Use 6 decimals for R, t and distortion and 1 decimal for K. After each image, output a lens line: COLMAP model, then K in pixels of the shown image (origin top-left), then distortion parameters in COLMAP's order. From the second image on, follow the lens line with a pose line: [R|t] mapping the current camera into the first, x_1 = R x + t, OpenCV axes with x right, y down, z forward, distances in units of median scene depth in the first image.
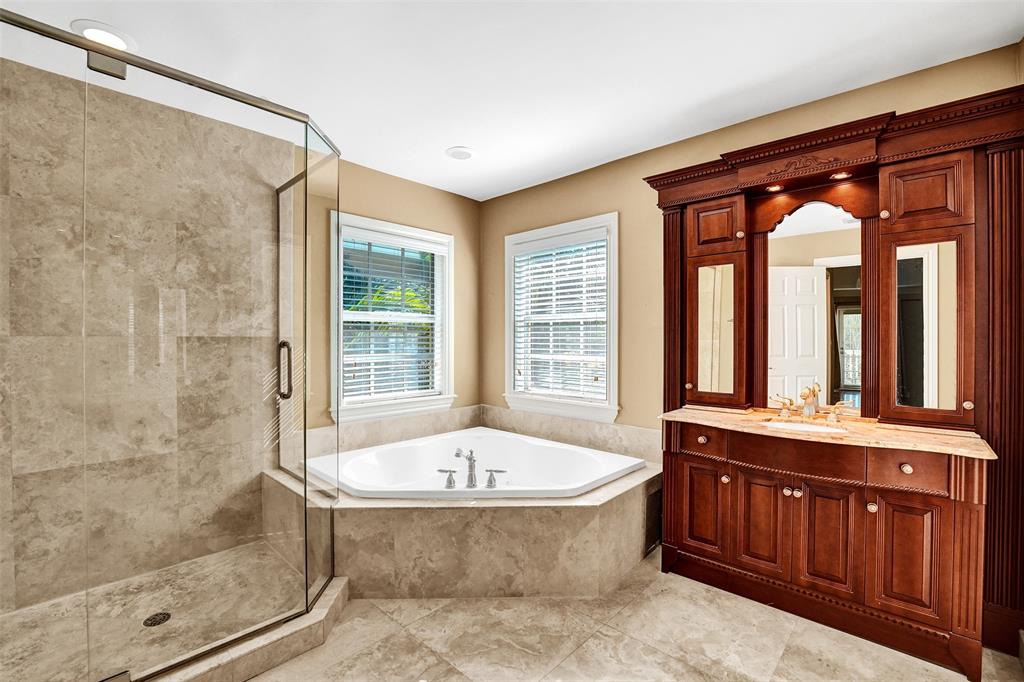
lens RADIAL K [[435.7, 0, 521.1], [0, 435.7, 340.6], [0, 0, 1]] dist [-0.026762, 0.002000]
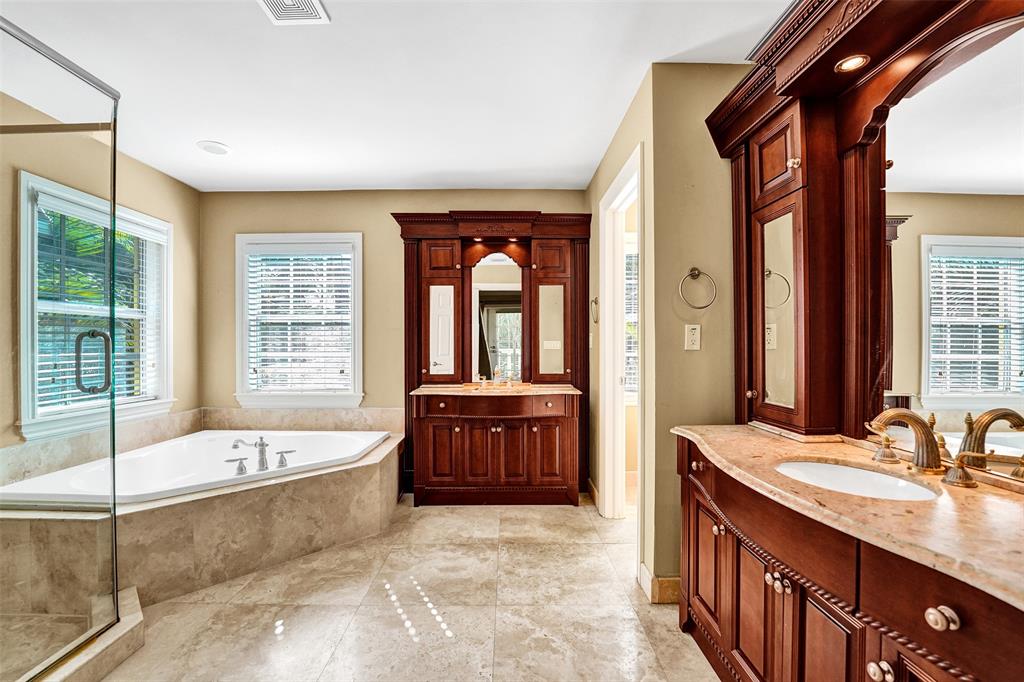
lens RADIAL K [[435.7, 0, 505.0], [0, 435.7, 343.2], [0, 0, 1]] dist [-0.026762, 0.002000]
pose [[0.728612, 0.000841, 0.684927, -0.437924], [0.006664, 0.999943, -0.008317, 0.035010], [-0.684895, 0.010624, 0.728565, -0.216216]]
